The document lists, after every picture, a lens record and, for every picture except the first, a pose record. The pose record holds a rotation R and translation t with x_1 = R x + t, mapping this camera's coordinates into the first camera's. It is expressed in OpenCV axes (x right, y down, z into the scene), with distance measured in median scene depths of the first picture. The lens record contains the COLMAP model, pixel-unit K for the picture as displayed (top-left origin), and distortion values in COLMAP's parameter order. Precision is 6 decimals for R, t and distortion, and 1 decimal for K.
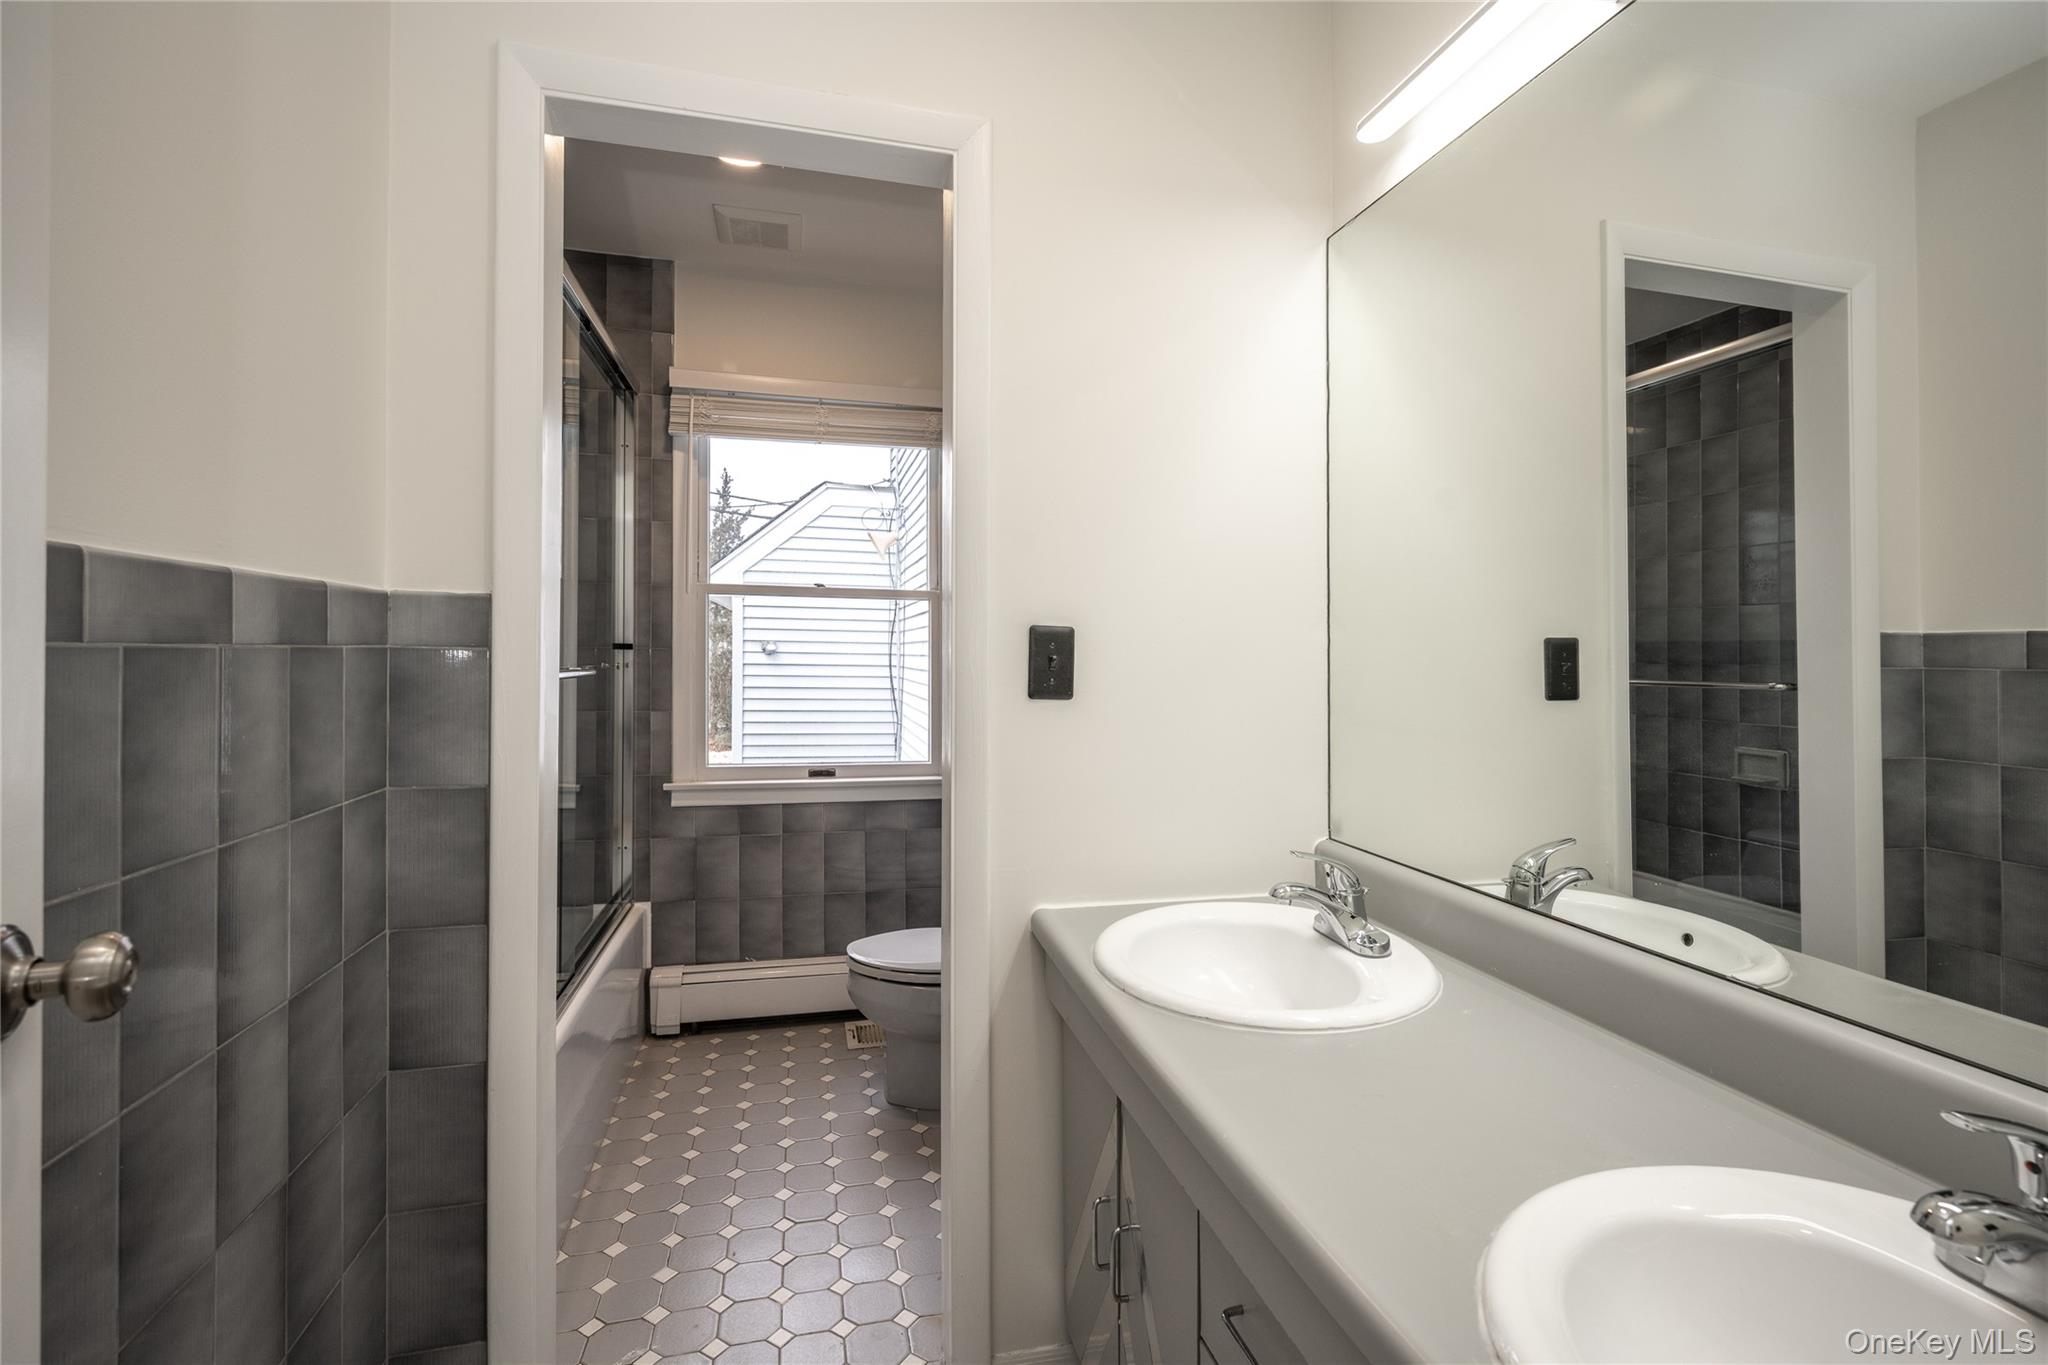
lens RADIAL K [[917.5, 0, 1026.7], [0, 917.5, 682.1], [0, 0, 1]] dist [0.006355, -0.000361]
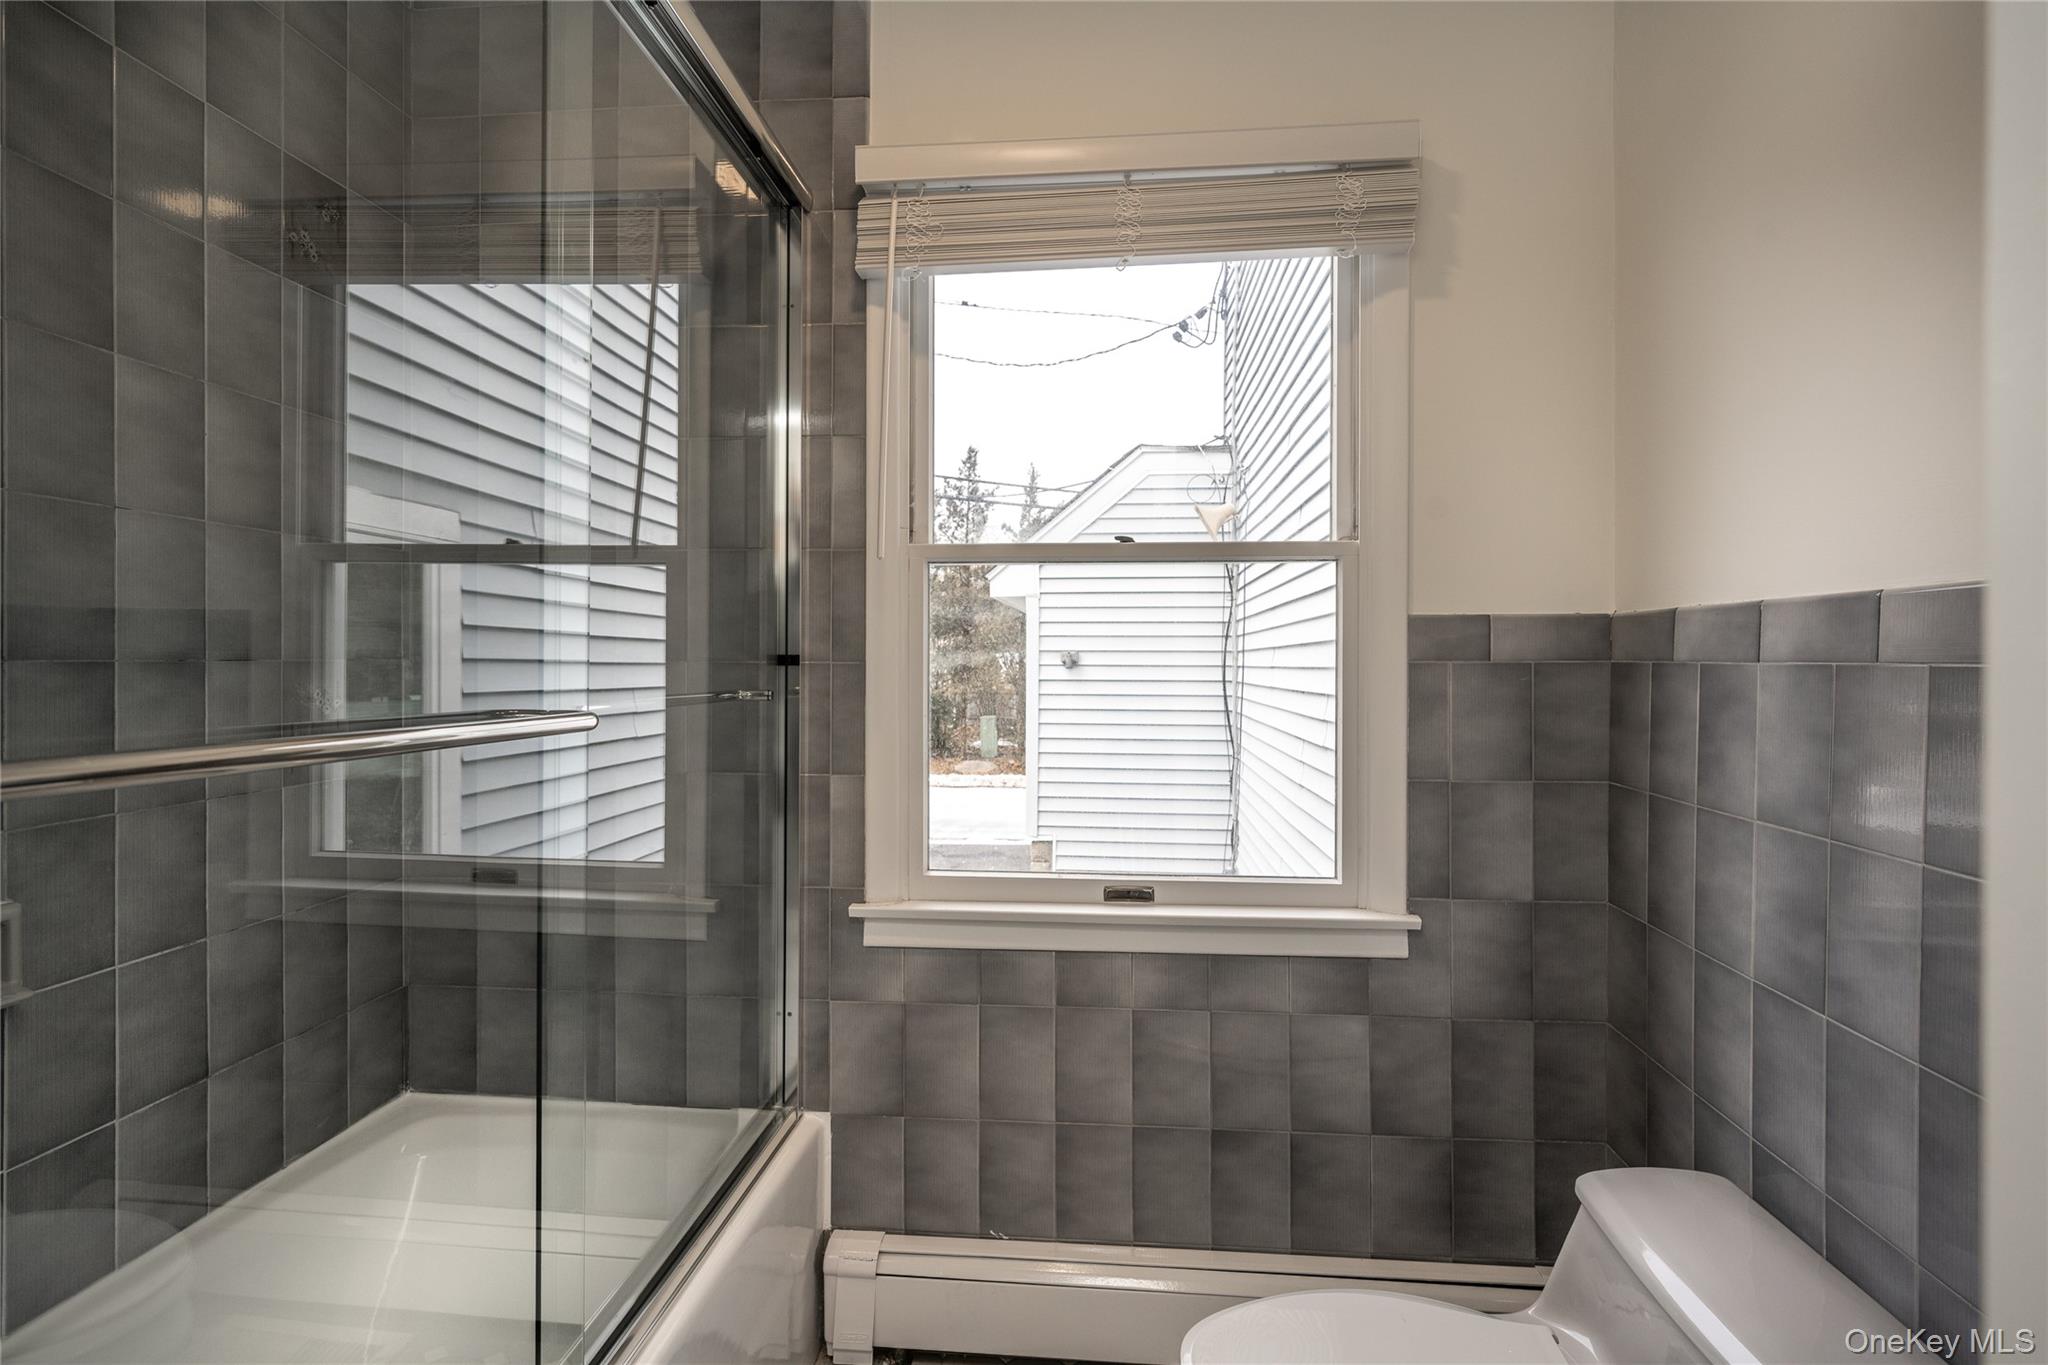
lens RADIAL K [[987.8, 0, 1018.9], [0, 987.8, 683.6], [0, 0, 1]] dist [-0.010889, 0.002195]
pose [[0.943045, -0.000166, -0.332667, -0.097531], [-0.003561, 0.999938, -0.010596, -0.017544], [0.332648, 0.011177, 0.942985, 0.458776]]
